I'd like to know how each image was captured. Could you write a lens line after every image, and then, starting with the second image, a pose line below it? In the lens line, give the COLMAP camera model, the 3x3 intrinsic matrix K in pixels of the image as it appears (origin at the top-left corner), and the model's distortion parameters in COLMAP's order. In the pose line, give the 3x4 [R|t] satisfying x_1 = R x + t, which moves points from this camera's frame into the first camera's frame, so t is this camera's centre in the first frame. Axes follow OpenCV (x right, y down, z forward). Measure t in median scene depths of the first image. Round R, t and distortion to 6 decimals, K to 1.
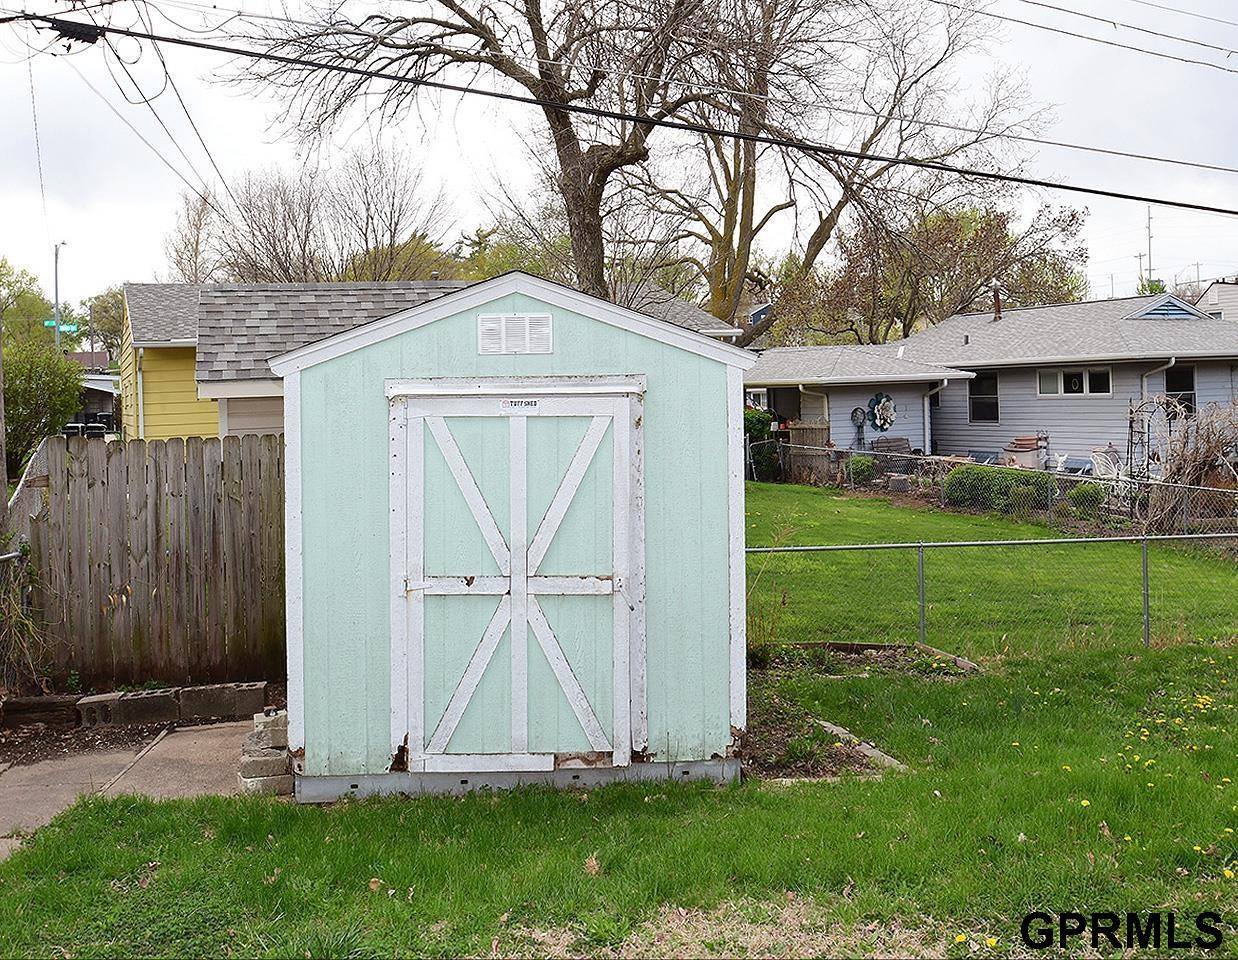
lens RADIAL K [[1019.8, 0, 618.6], [0, 1019.8, 393.3], [0, 0, 1]] dist [-0.016348, 0.000451]
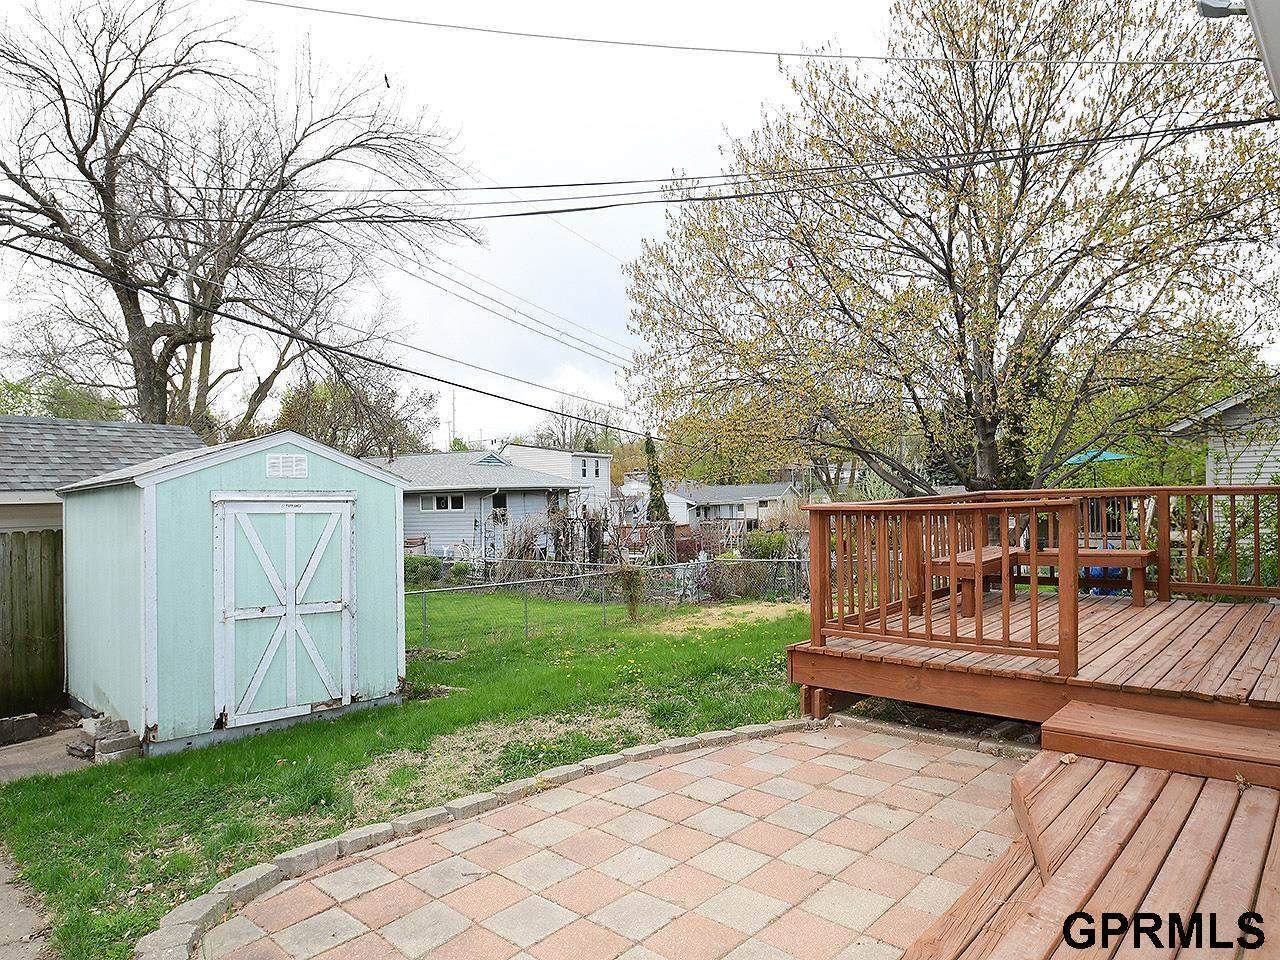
lens RADIAL K [[782.4, 0, 640.0], [0, 782.4, 480.0], [0, 0, 1]] dist [-0.000271, -0.000021]
pose [[0.728249, 0.024579, 0.684872, -0.581436], [0.005705, 0.999105, -0.041923, 0.025421], [-0.685289, 0.034438, 0.727456, -0.391046]]
